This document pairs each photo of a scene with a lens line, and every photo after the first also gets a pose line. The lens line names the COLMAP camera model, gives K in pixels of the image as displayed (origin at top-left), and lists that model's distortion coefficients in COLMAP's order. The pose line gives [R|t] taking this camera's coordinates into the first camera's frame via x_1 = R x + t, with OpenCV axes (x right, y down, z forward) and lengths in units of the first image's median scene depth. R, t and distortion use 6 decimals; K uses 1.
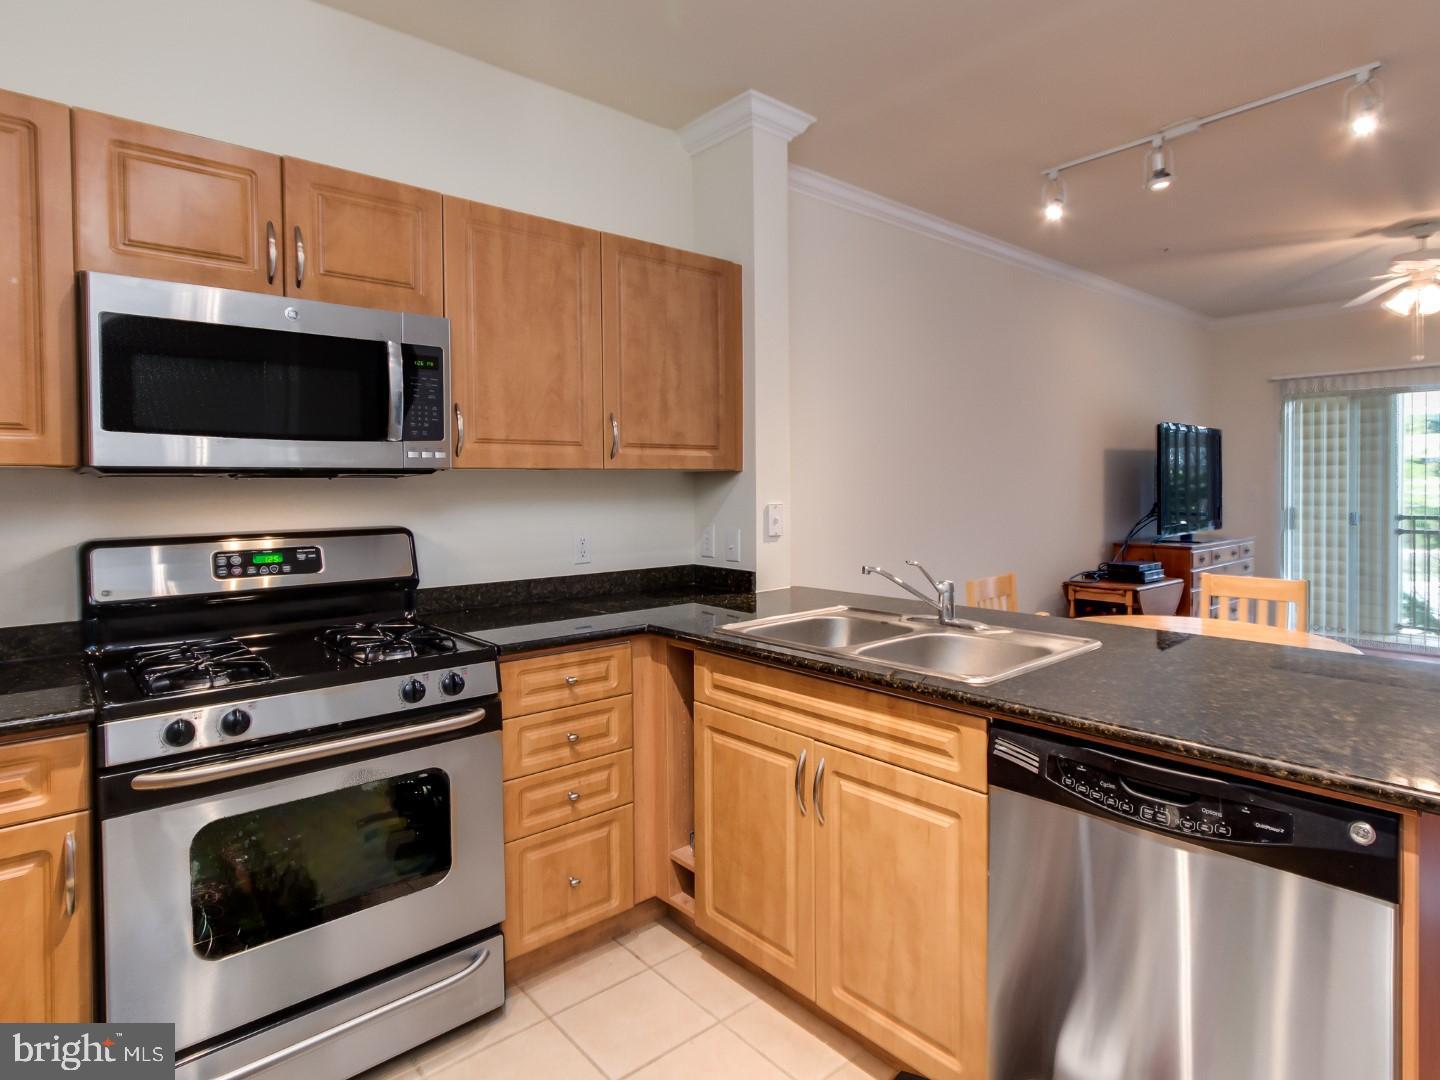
lens RADIAL K [[807.5, 0, 731.6], [0, 807.5, 491.5], [0, 0, 1]] dist [-0.006129, 0.000477]
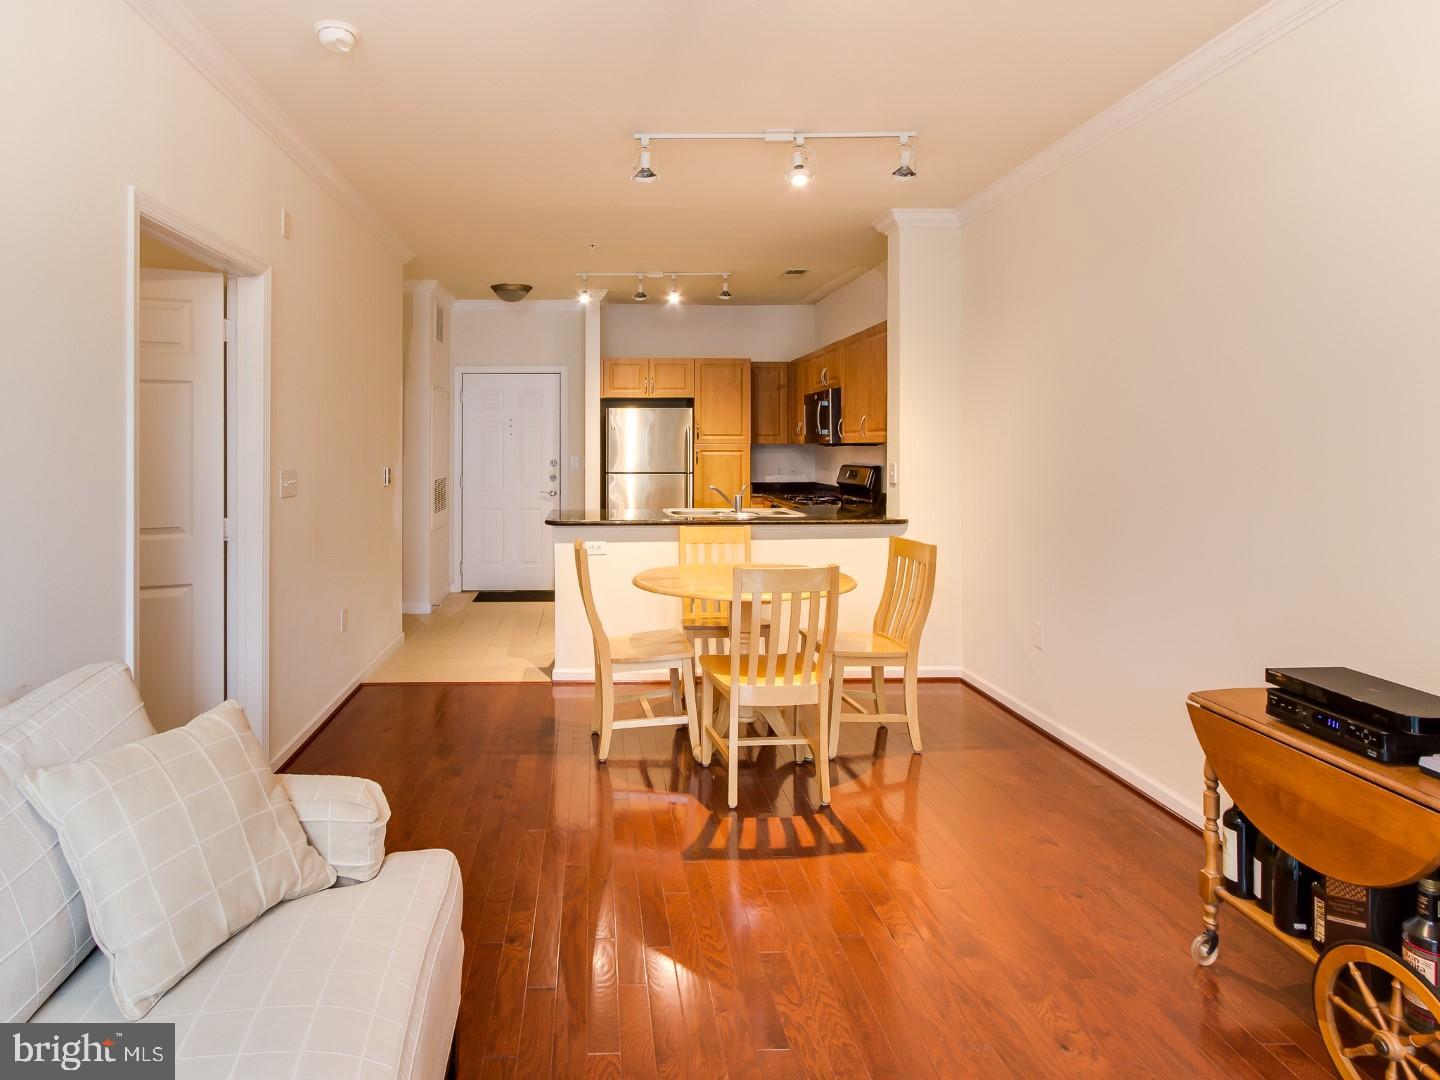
lens RADIAL K [[807.5, 0, 616.2], [0, 807.5, 446.6], [0, 0, 1]] dist [-0.006129, 0.000477]
pose [[-0.629229, 0.007038, -0.777188, 2.251616], [-0.000652, 0.999954, 0.009584, -0.042711], [0.777220, 0.006537, -0.629195, 2.166987]]
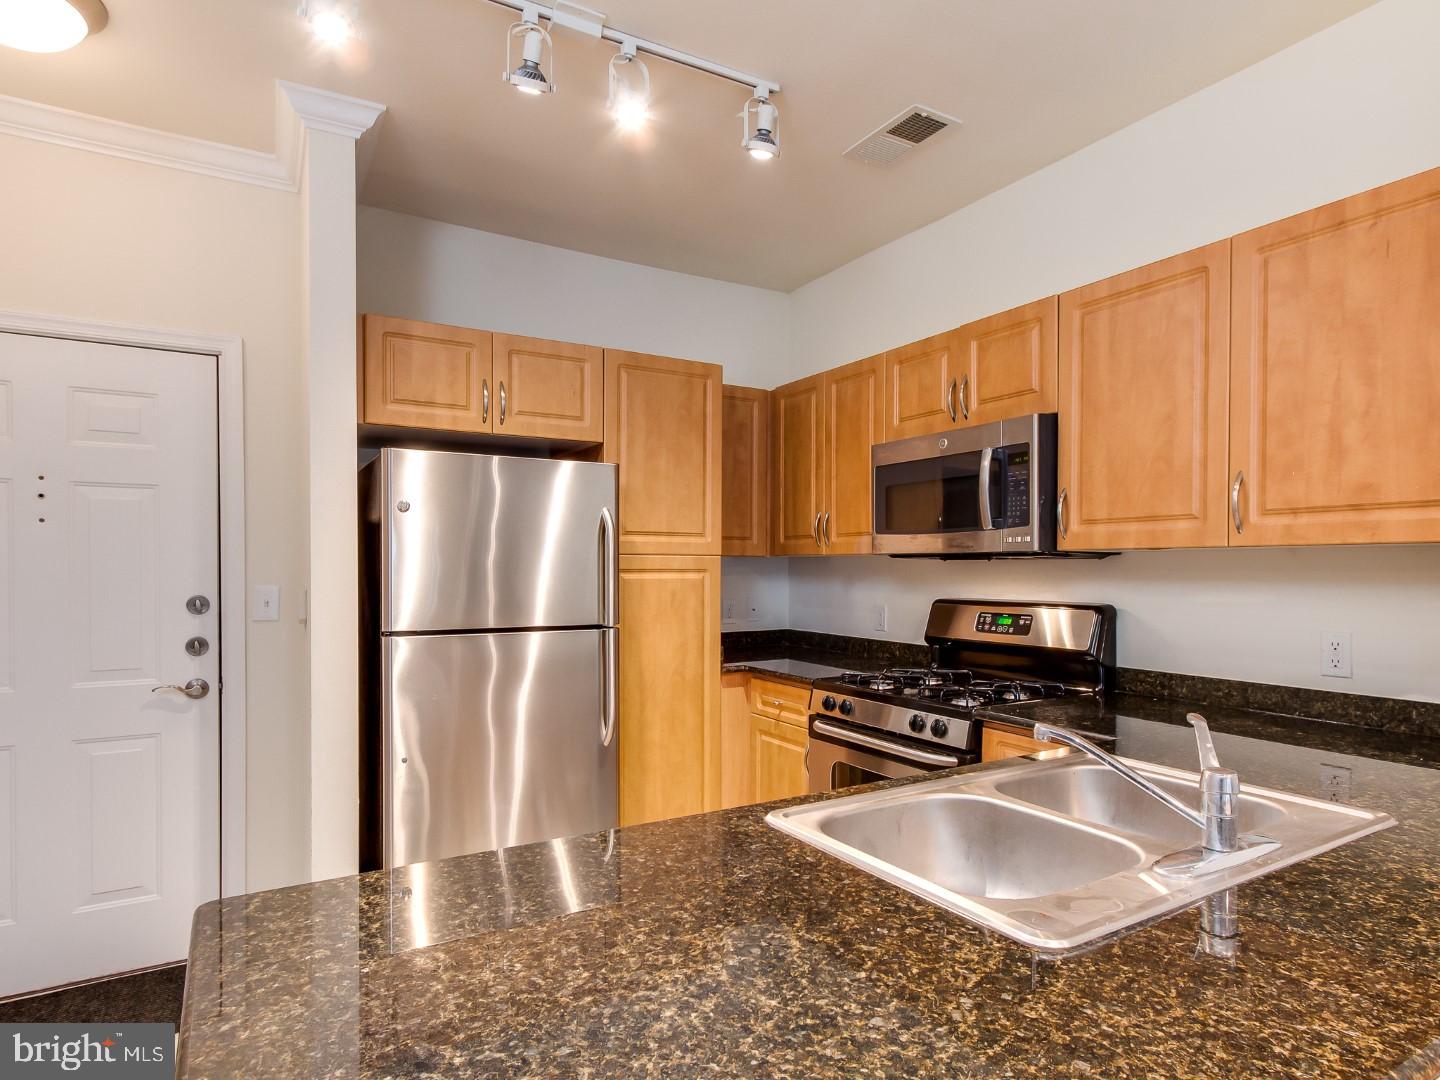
lens RADIAL K [[807.5, 0, 749.4], [0, 807.5, 570.4], [0, 0, 1]] dist [-0.006129, 0.000477]
pose [[-0.160510, 0.011153, -0.986971, 0.792410], [-0.008190, 0.999887, 0.012631, -0.012902], [0.987000, 0.010111, -0.160401, 0.794224]]
